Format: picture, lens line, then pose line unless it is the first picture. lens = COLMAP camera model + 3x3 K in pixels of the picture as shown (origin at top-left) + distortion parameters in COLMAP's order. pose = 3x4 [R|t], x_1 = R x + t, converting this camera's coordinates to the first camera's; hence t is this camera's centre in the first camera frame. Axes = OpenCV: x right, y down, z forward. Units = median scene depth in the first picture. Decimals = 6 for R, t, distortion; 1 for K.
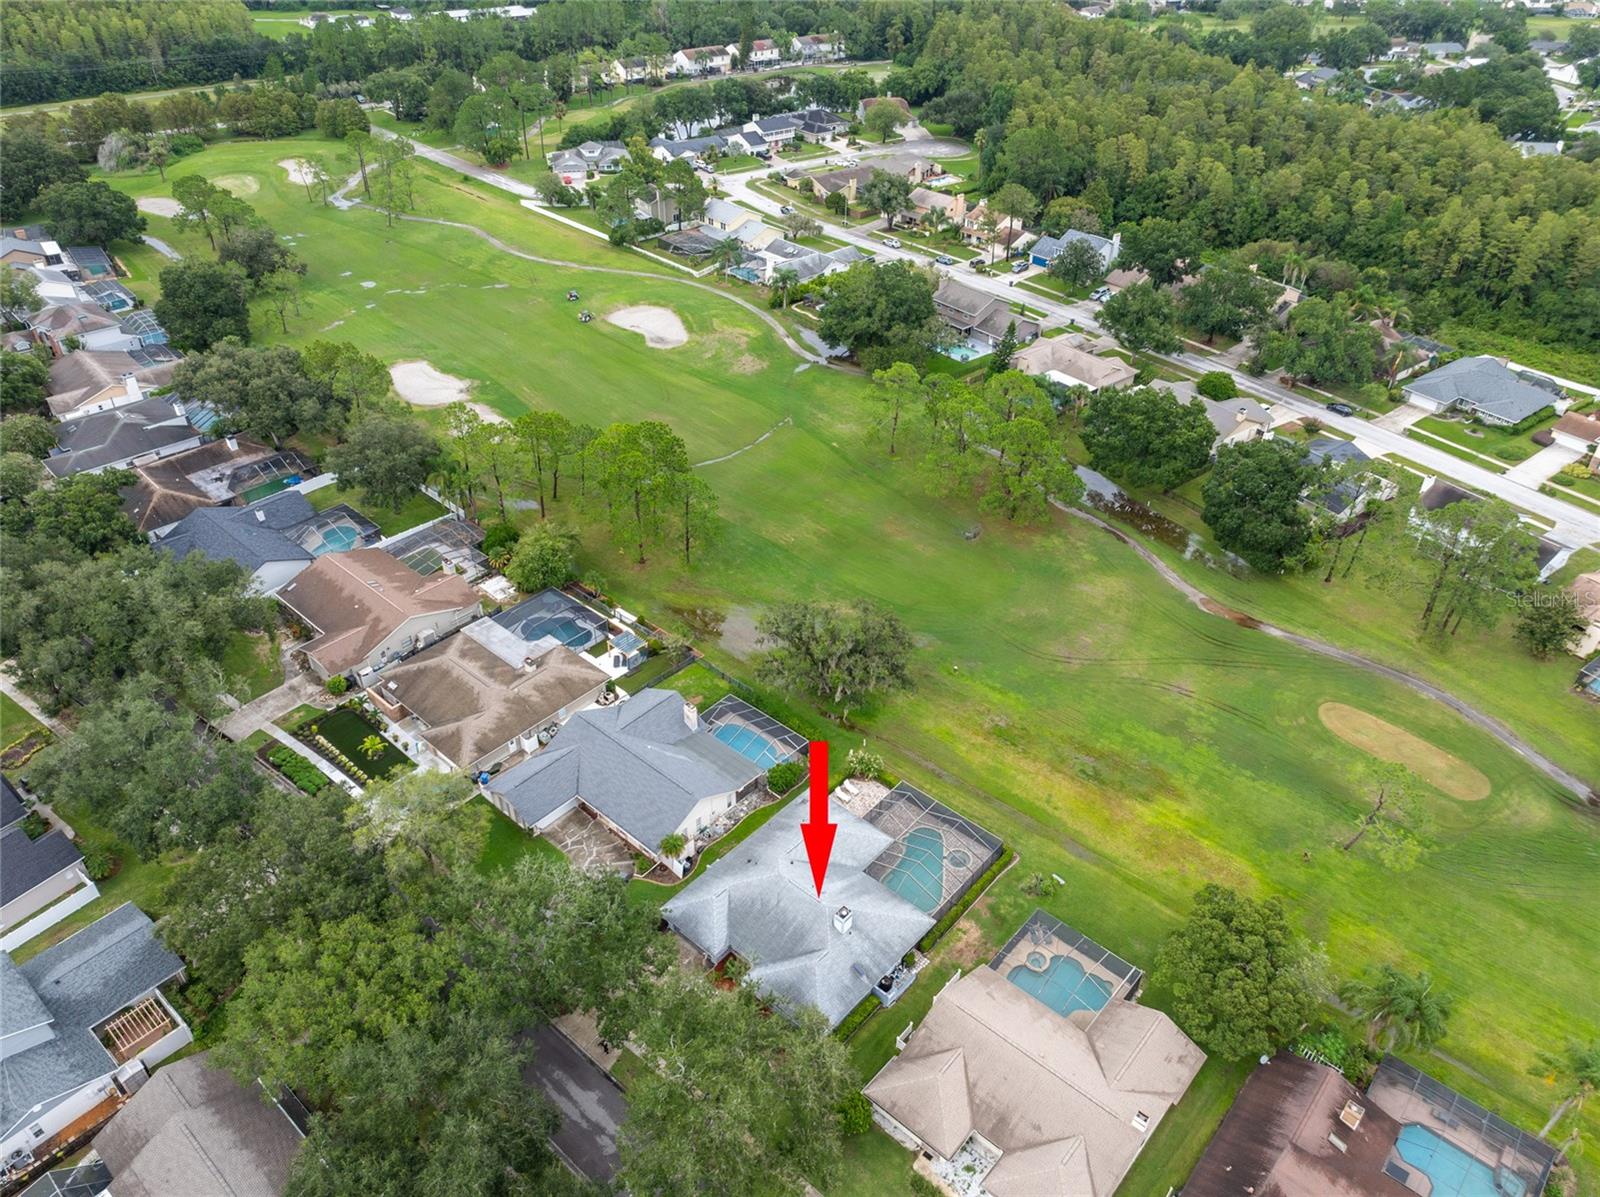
lens RADIAL K [[1126.4, 0, 806.5], [0, 1126.4, 598.3], [0, 0, 1]] dist [-0.030302, 0.016874]
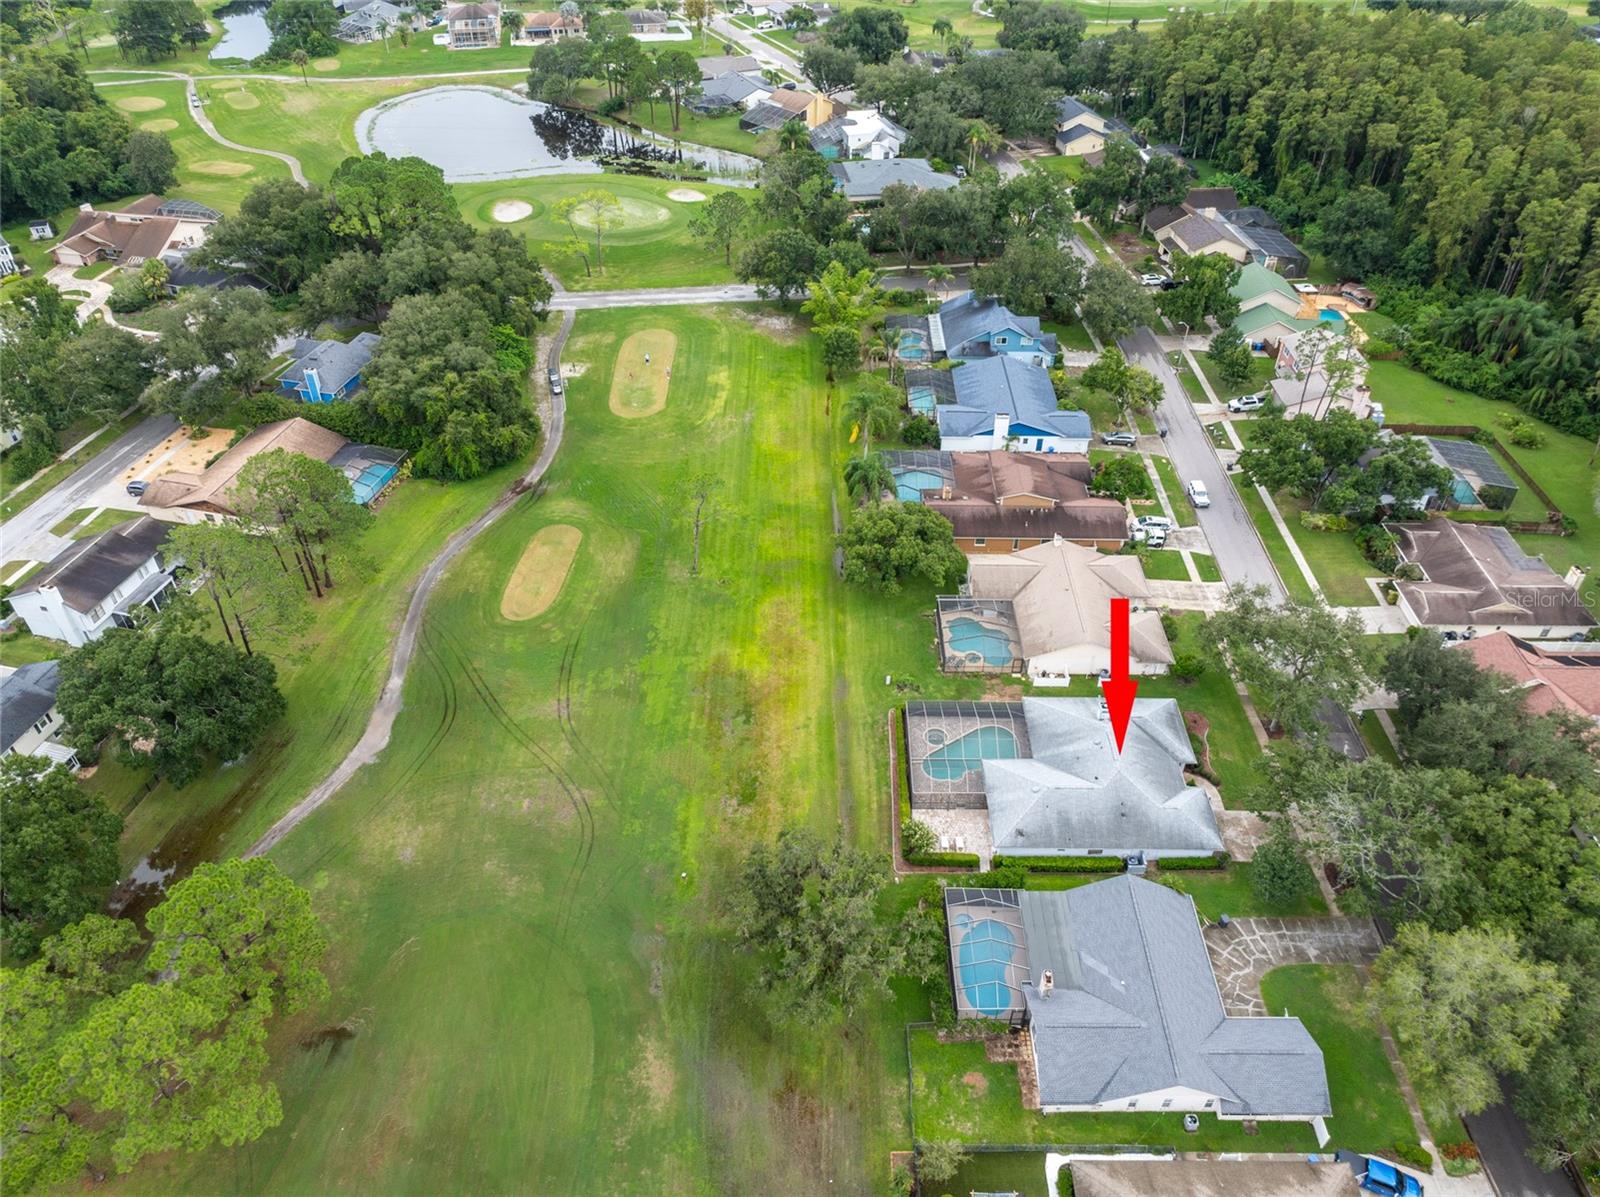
lens RADIAL K [[1126.4, 0, 808.6], [0, 1126.4, 598.7], [0, 0, 1]] dist [-0.030302, 0.016874]
pose [[-0.648789, -0.496888, 0.576346, -0.288468], [0.432062, 0.382932, 0.816508, -0.638789], [-0.626415, 0.778759, -0.033756, 0.885415]]
